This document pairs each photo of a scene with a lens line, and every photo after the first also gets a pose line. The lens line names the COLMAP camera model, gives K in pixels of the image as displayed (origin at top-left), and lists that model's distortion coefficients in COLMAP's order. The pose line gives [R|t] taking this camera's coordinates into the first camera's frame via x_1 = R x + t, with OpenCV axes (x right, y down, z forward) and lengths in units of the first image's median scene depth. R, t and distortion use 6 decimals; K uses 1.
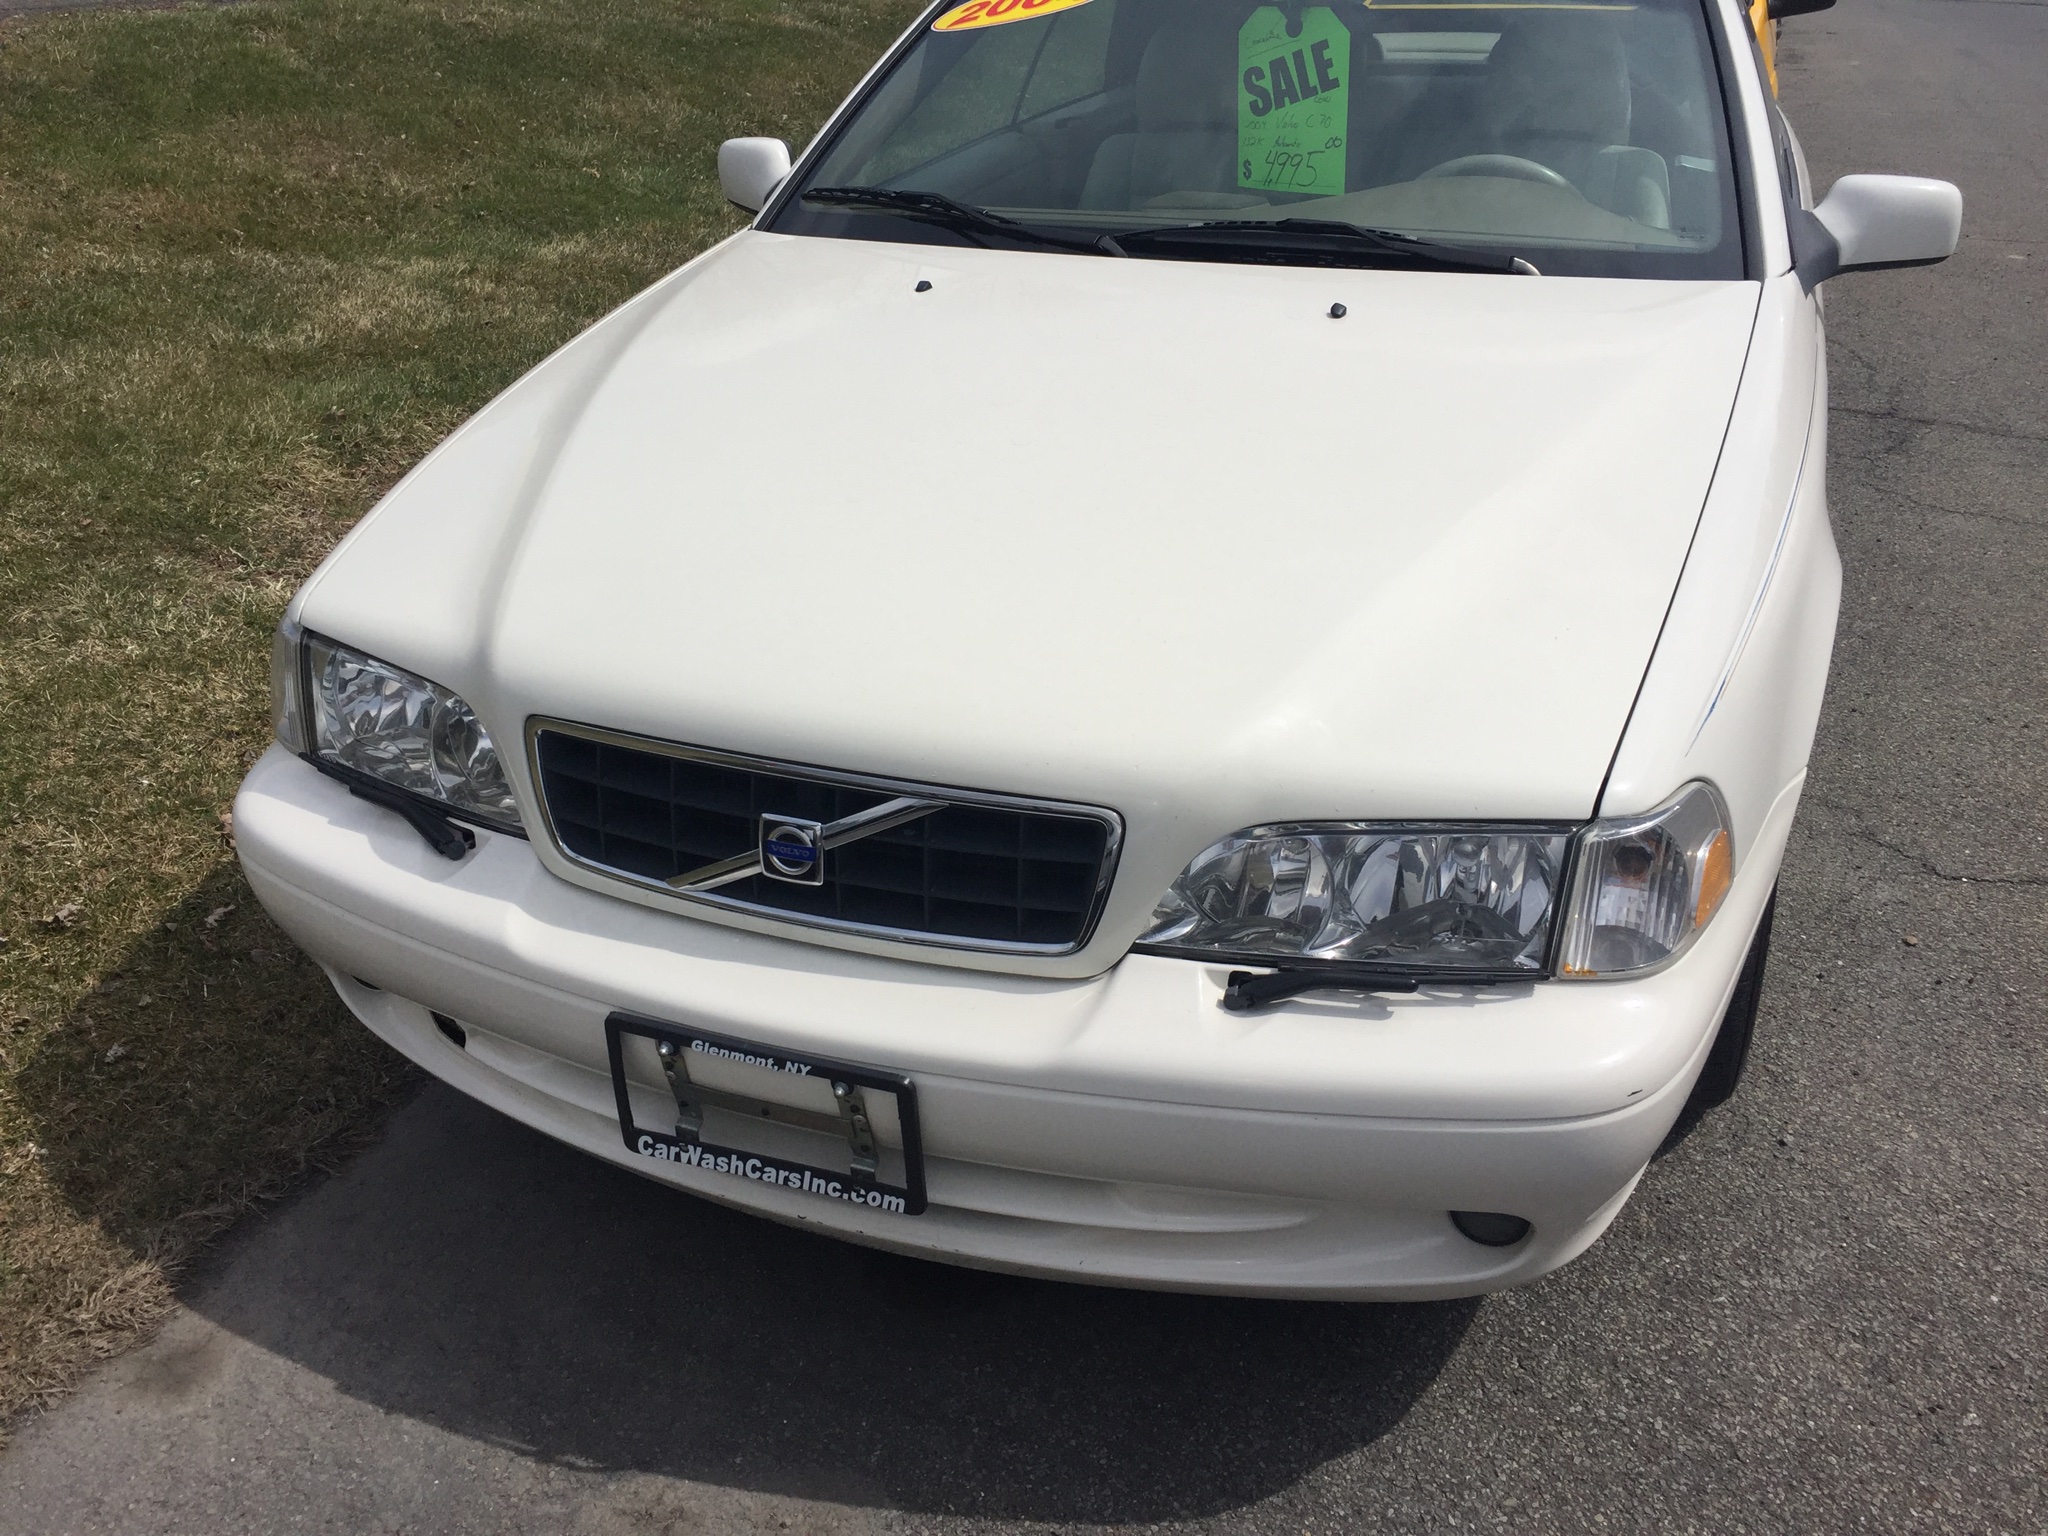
lens RADIAL K [[1728.6, 0, 1024.0], [0, 1728.6, 768.0], [0, 0, 1]] dist [0.028329, 0.000891]
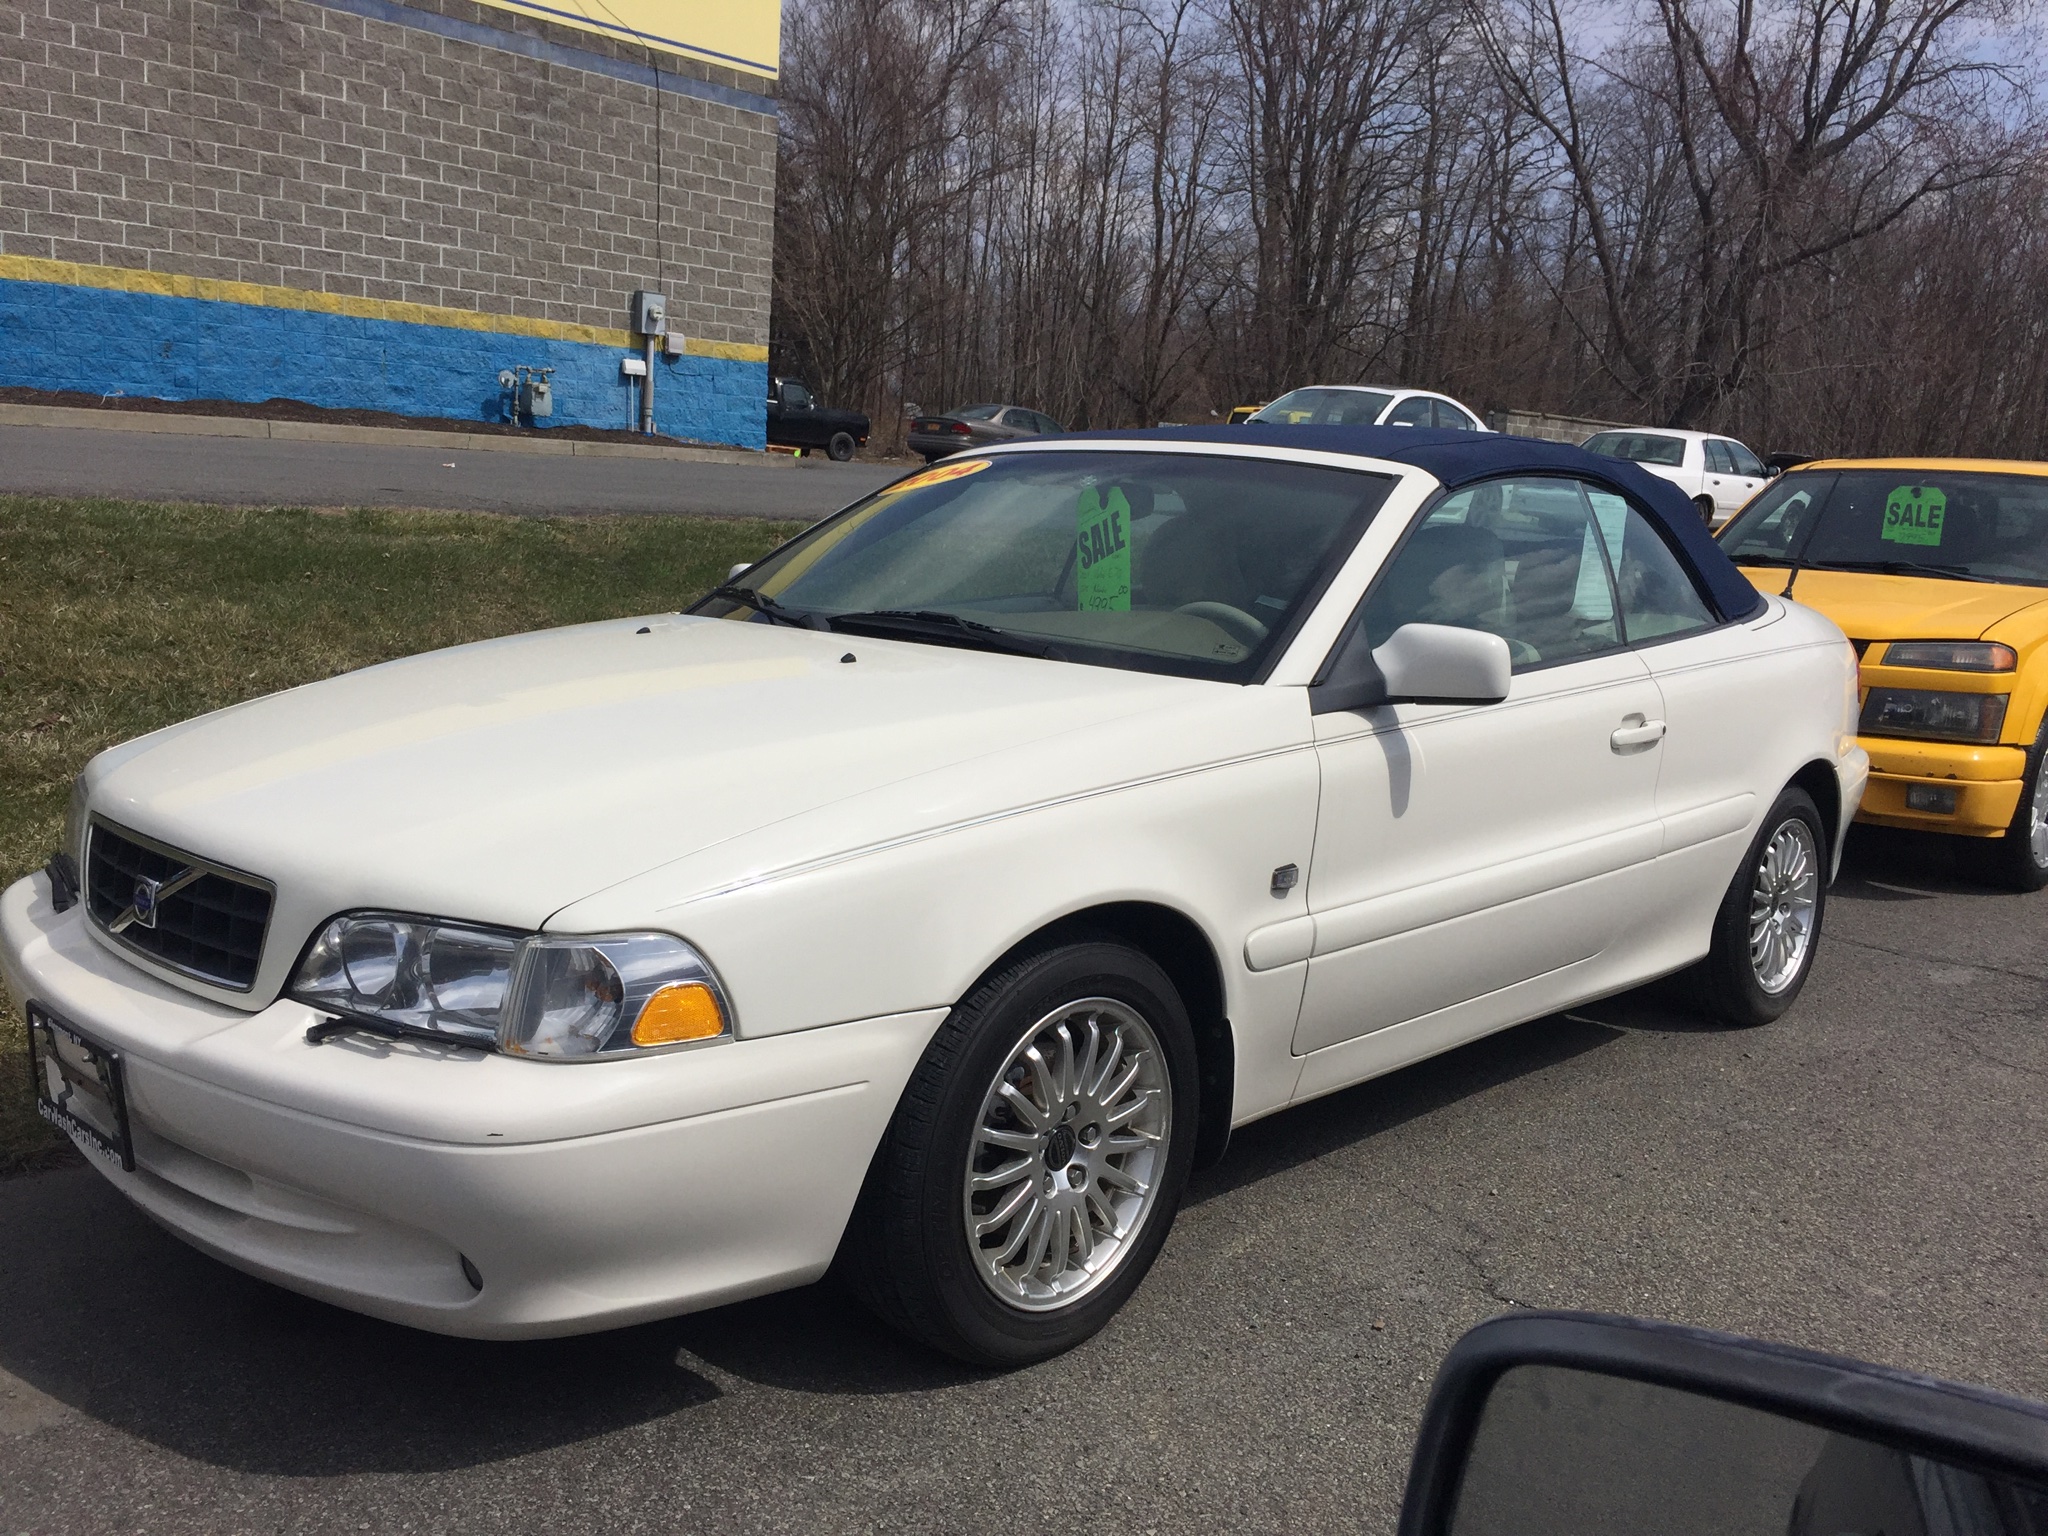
lens RADIAL K [[1720.8, 0, 1024.0], [0, 1720.8, 768.0], [0, 0, 1]] dist [0.000605, 0.000921]
pose [[0.933565, 0.107321, -0.341962, 0.656350], [-0.205676, 0.941796, -0.265929, 0.110353], [0.293519, 0.318596, 0.901301, -0.076276]]
